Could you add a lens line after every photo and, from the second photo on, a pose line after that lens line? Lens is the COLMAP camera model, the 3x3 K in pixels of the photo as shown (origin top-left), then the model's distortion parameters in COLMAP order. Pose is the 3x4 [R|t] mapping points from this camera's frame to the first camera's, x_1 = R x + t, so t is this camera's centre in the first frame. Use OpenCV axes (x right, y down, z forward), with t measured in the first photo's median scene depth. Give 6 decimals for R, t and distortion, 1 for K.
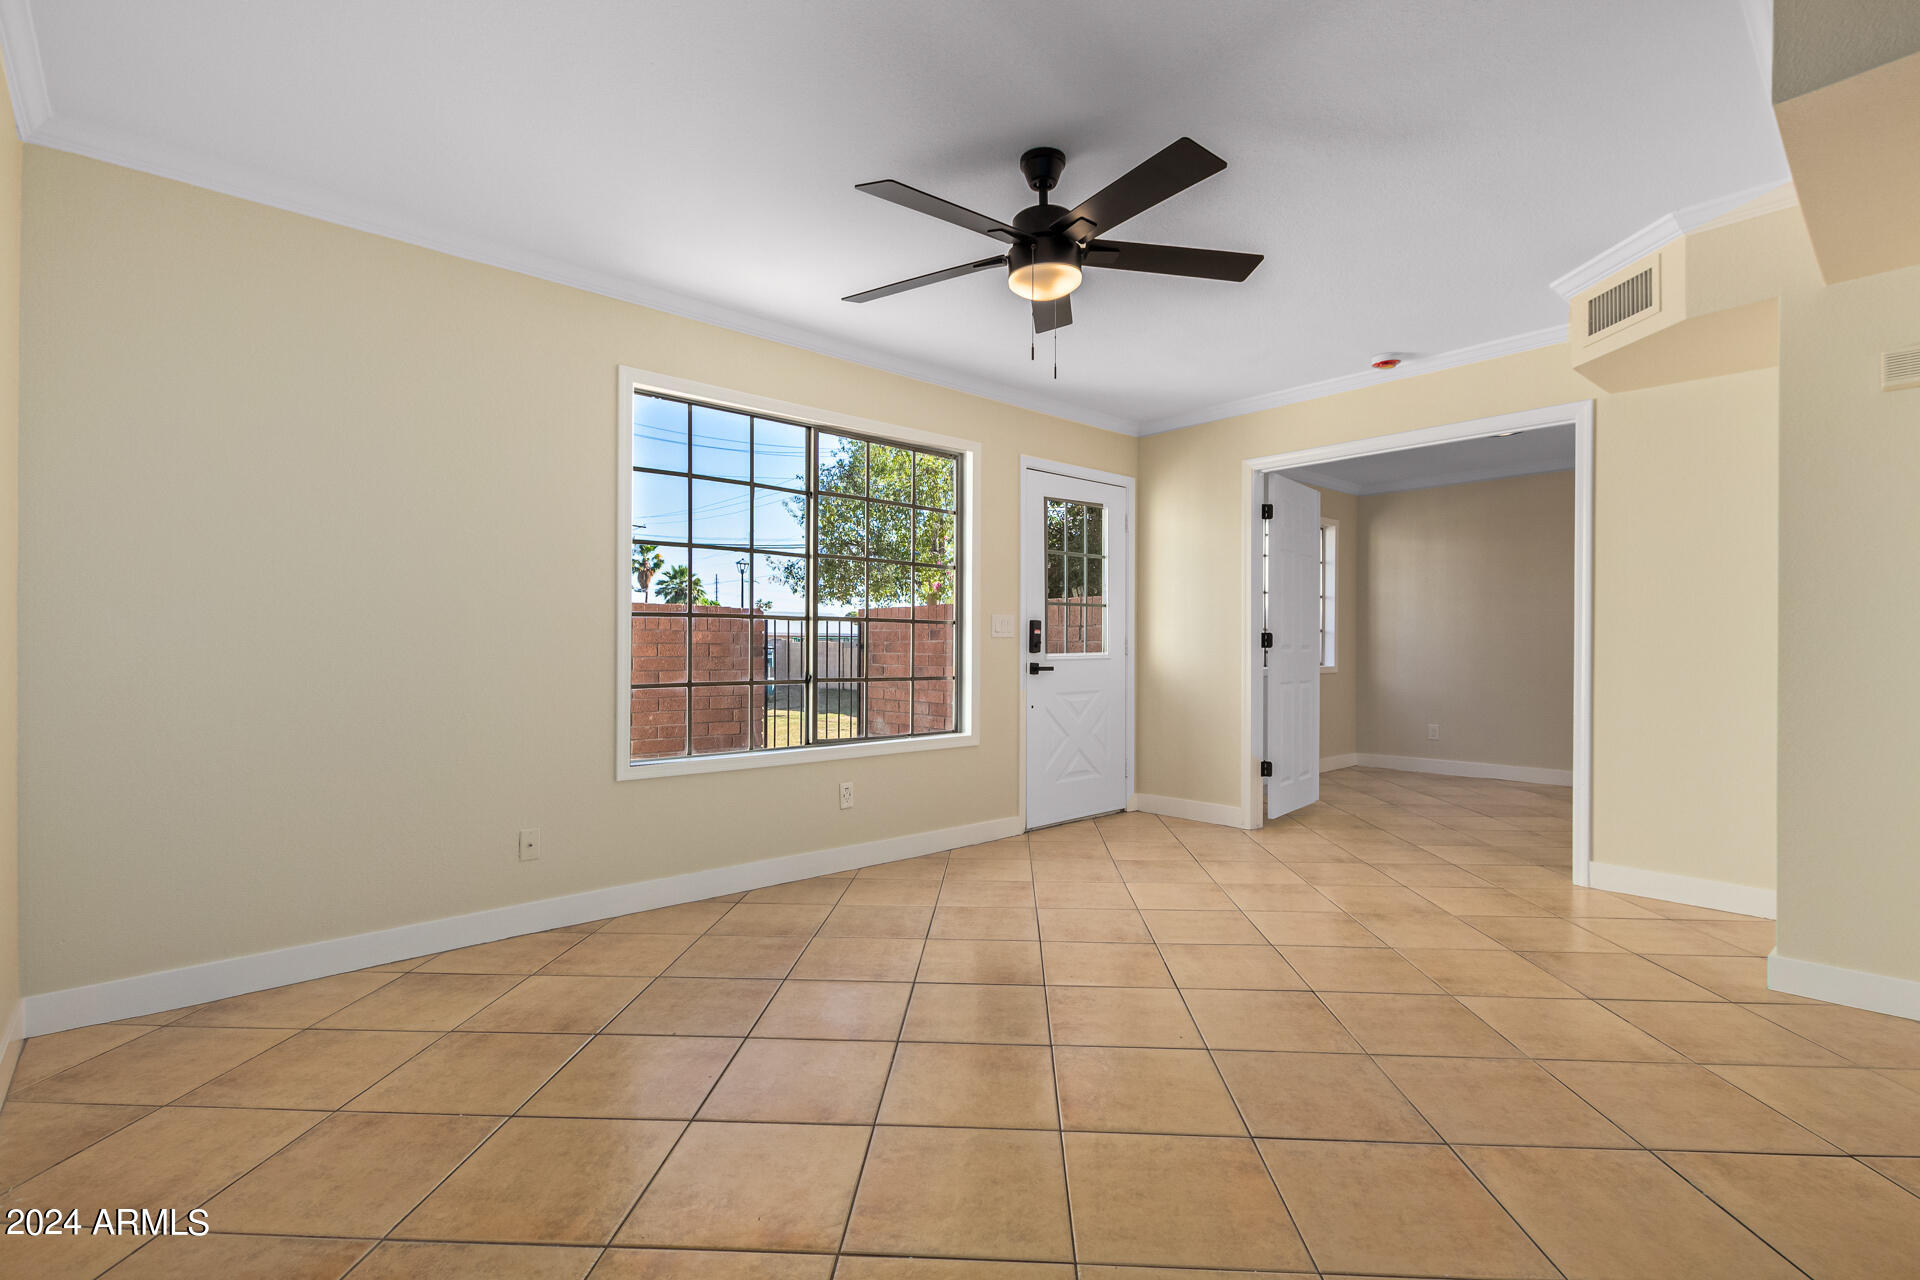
lens RADIAL K [[879.3, 0, 961.6], [0, 879.3, 647.7], [0, 0, 1]] dist [0.007788, -0.001310]
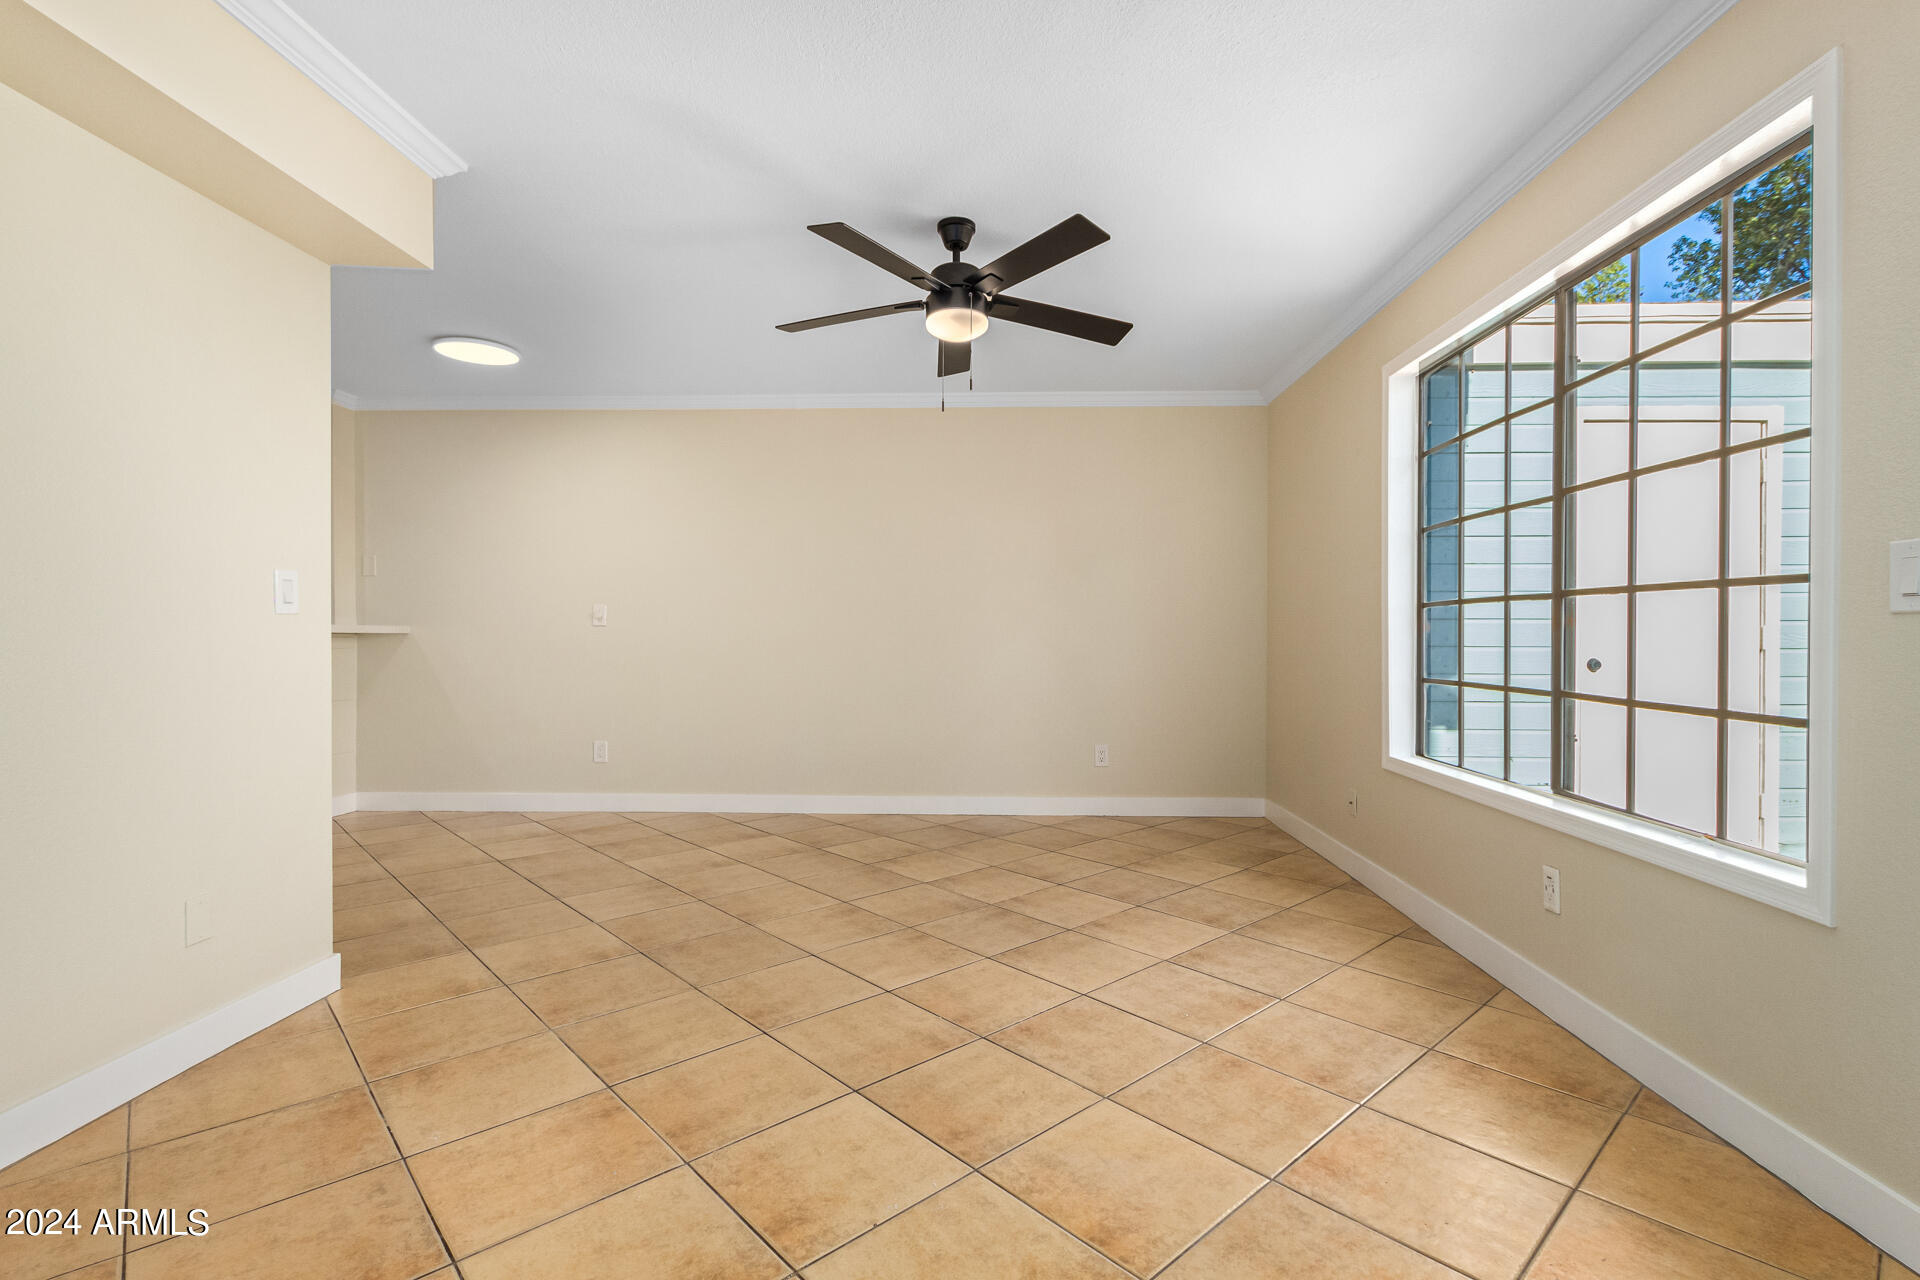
lens RADIAL K [[879.3, 0, 961.6], [0, 879.3, 647.7], [0, 0, 1]] dist [0.007788, -0.001310]
pose [[-0.705549, 0.005105, -0.708643, 0.483545], [-0.005643, 0.999902, 0.012822, -0.000019], [0.708639, 0.013045, -0.705451, 0.964028]]
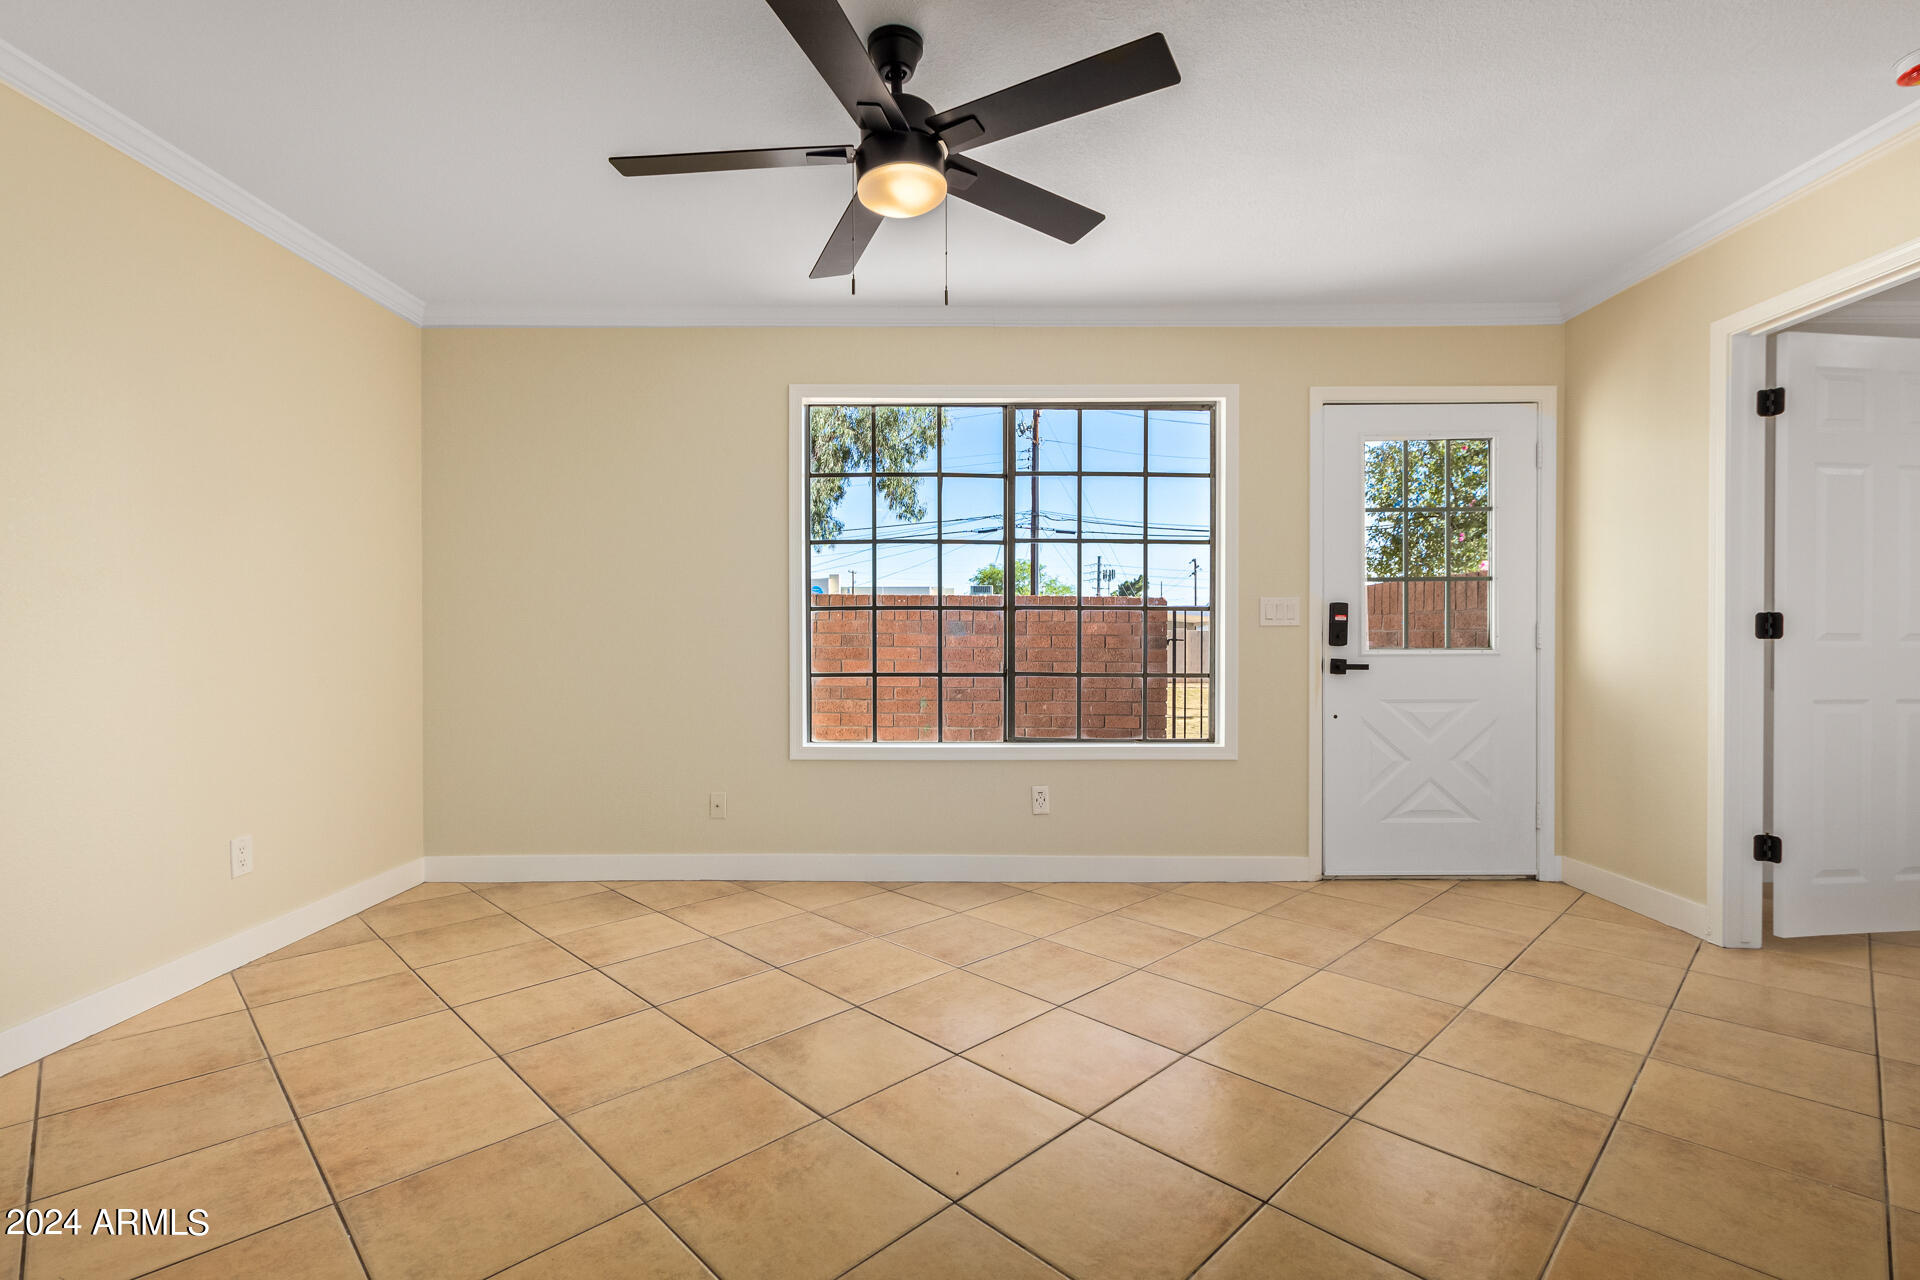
lens RADIAL K [[879.3, 0, 961.6], [0, 879.3, 647.7], [0, 0, 1]] dist [0.007788, -0.001310]
pose [[0.739445, 0.005207, -0.673196, 0.361254], [0.001206, 0.999958, 0.009059, 0.000230], [0.673216, -0.007511, 0.739408, 0.226549]]
